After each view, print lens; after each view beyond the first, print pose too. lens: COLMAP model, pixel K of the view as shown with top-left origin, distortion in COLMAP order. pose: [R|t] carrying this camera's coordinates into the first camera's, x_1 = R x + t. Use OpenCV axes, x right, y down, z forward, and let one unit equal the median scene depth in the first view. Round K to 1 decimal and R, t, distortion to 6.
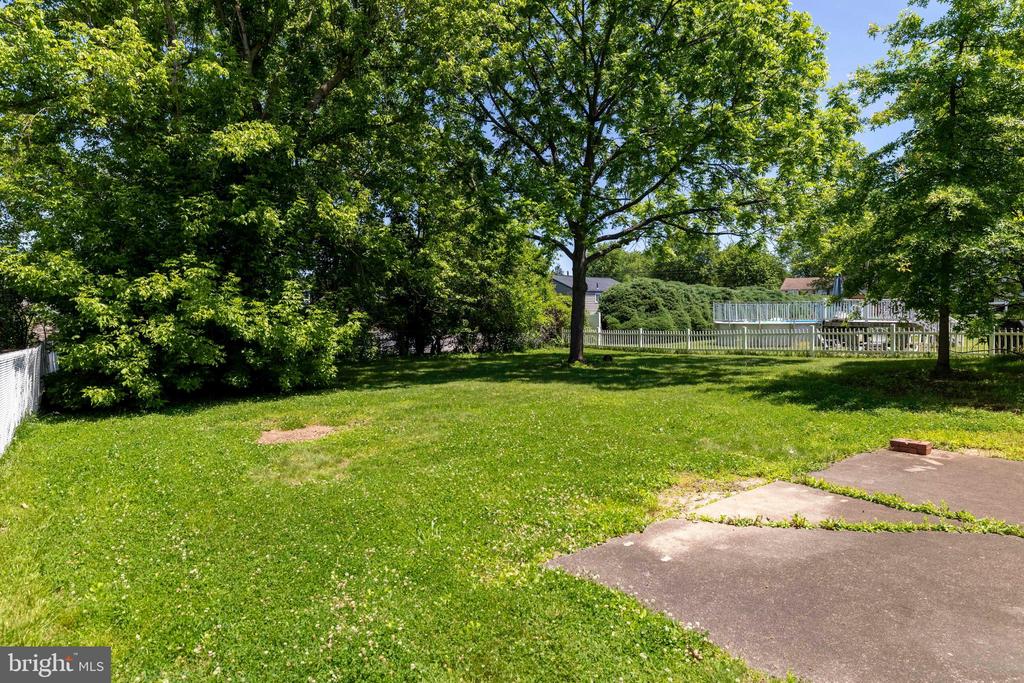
lens RADIAL K [[589.3, 0, 511.7], [0, 589.3, 339.3], [0, 0, 1]] dist [-0.000033, -0.000377]
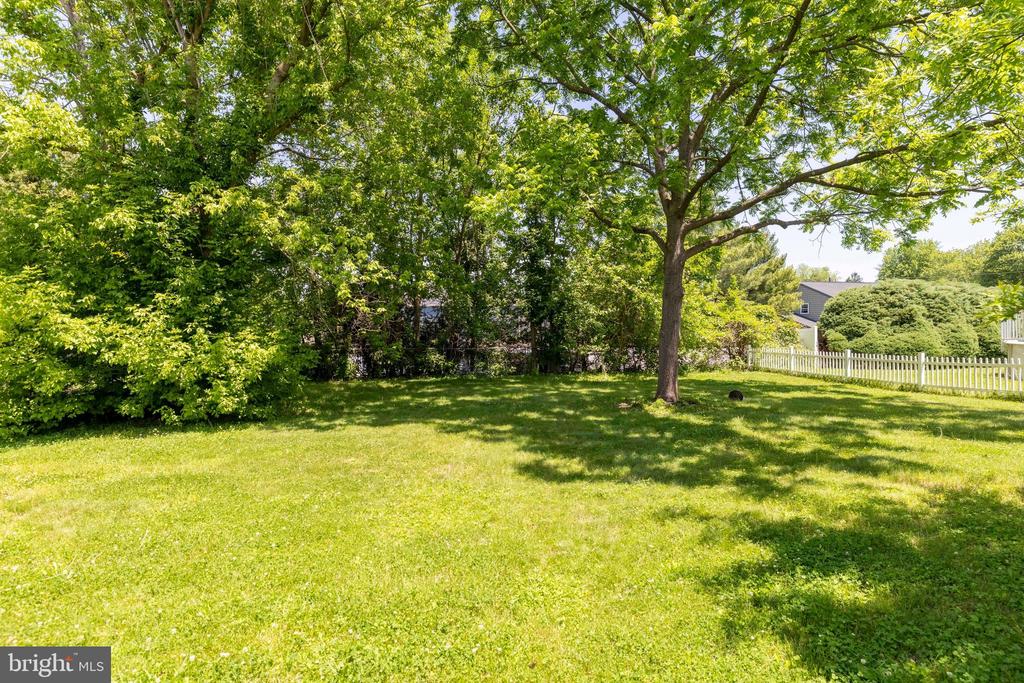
lens RADIAL K [[534.0, 0, 512.1], [0, 534.0, 338.5], [0, 0, 1]] dist [0.005718, 0.001046]
pose [[0.872586, 0.011185, -0.488333, 0.145365], [-0.020698, 0.999686, -0.014088, -0.012060], [0.488022, 0.022401, 0.872544, 0.204830]]
